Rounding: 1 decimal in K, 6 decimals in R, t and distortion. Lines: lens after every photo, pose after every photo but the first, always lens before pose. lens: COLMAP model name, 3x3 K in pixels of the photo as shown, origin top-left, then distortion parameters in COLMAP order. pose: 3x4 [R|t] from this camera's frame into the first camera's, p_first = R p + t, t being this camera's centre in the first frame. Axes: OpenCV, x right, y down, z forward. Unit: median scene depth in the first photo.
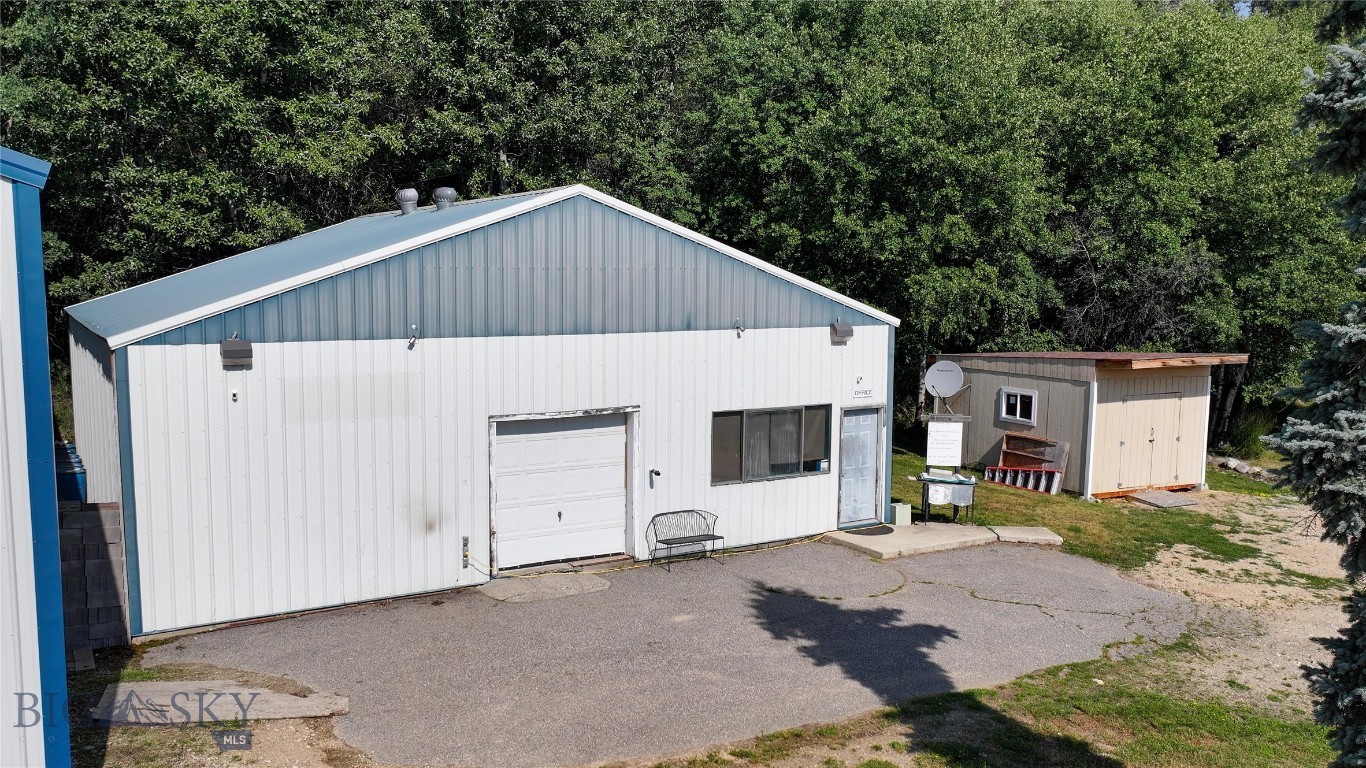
lens RADIAL K [[1110.0, 0, 677.3], [0, 1110.0, 390.4], [0, 0, 1]] dist [0.008905, -0.013567]
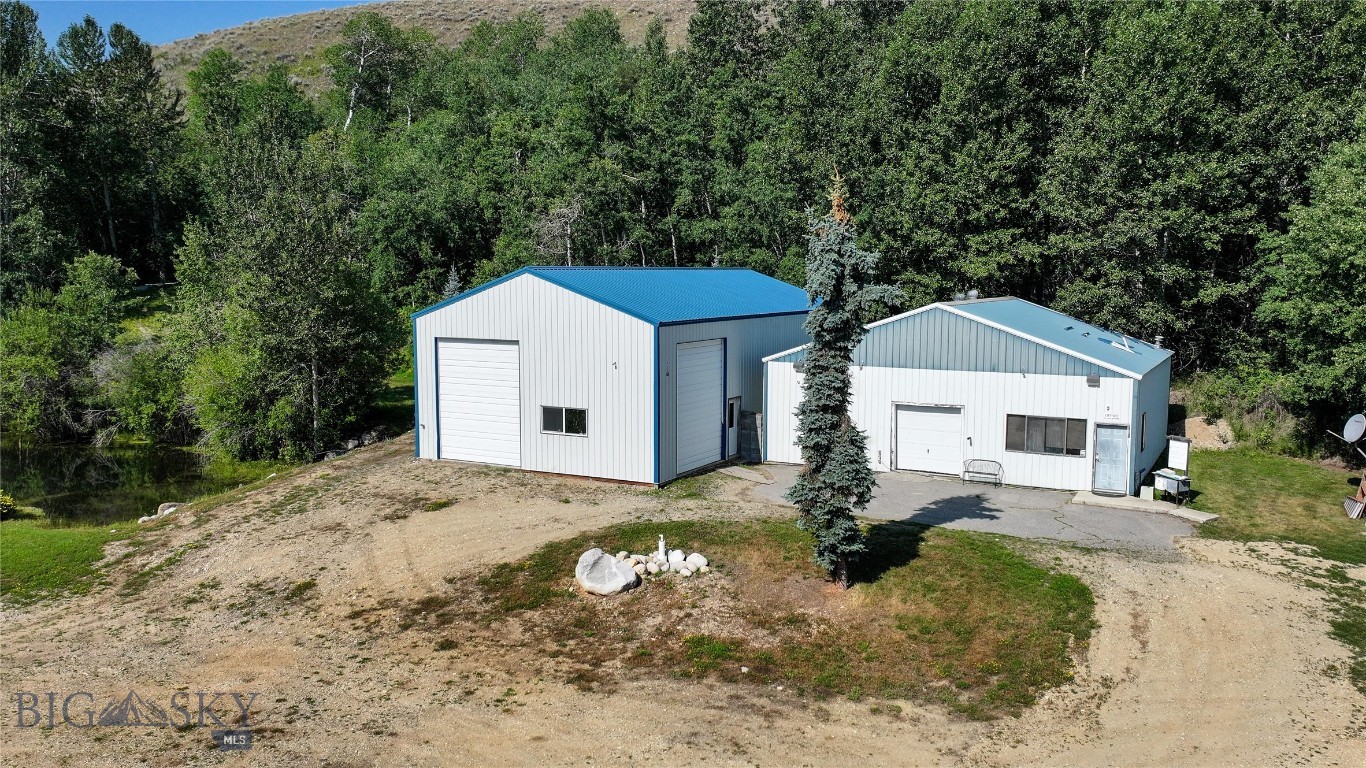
lens RADIAL K [[1110.0, 0, 677.3], [0, 1110.0, 390.4], [0, 0, 1]] dist [0.008905, -0.013567]
pose [[0.503214, 0.089999, -0.859462, 1.116927], [-0.094740, 0.994313, 0.048650, -0.048931], [0.858953, 0.056945, 0.508879, -0.407267]]
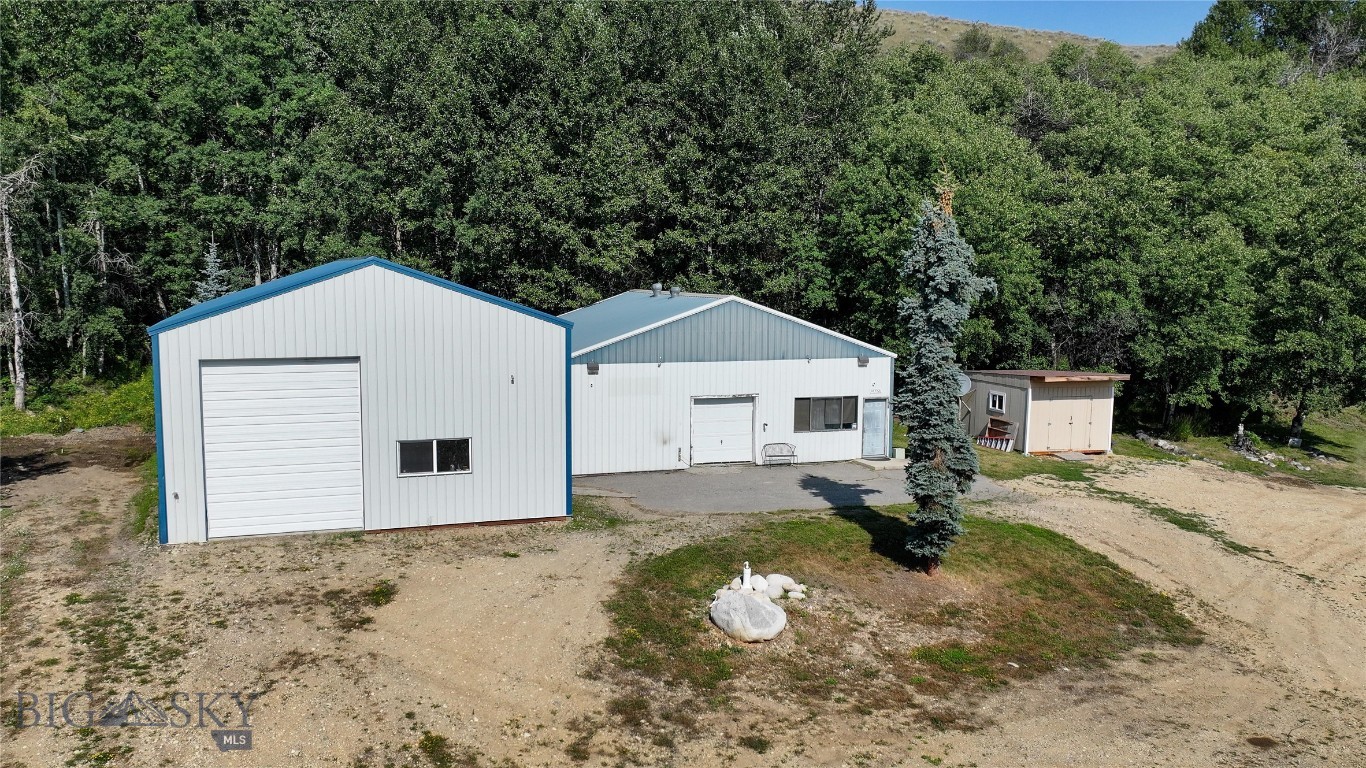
lens RADIAL K [[1110.0, 0, 677.3], [0, 1110.0, 390.4], [0, 0, 1]] dist [0.008905, -0.013567]
pose [[0.979485, 0.021902, -0.200322, 0.183488], [-0.022302, 0.999751, 0.000258, 0.007541], [0.200278, 0.004215, 0.979730, -0.878052]]
